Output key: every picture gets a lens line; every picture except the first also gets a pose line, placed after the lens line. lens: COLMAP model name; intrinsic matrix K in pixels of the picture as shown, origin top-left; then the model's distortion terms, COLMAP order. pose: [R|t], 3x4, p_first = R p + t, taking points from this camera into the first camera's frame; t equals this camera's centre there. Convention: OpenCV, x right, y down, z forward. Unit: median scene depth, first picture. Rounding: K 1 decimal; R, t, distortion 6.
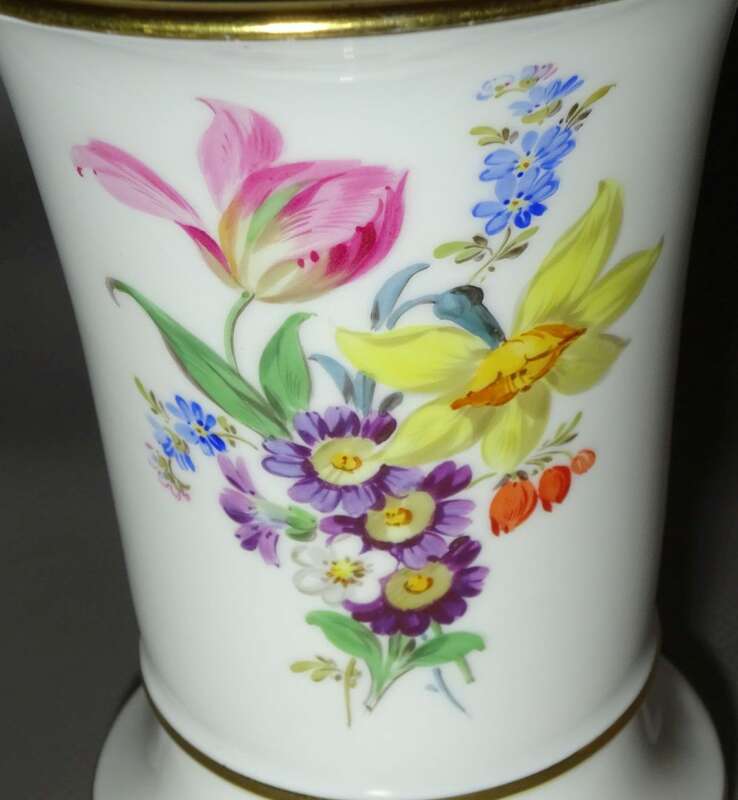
lens RADIAL K [[3109.8, 0, 372.3], [0, 3109.8, 399.9], [0, 0, 1]] dist [-0.022593, 0.000000]
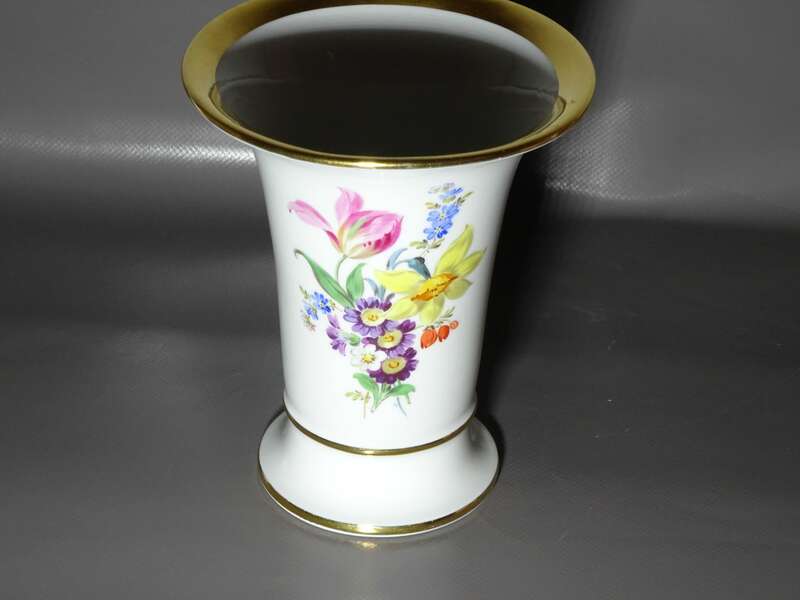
lens RADIAL K [[2332.6, 0, 397.9], [0, 2332.6, 299.9], [0, 0, 1]] dist [-0.080547, 0.000000]
pose [[0.996589, 0.064628, 0.051317, -0.098628], [-0.060281, 0.994793, -0.082175, 0.182404], [-0.056361, 0.078801, 0.995296, -1.175181]]
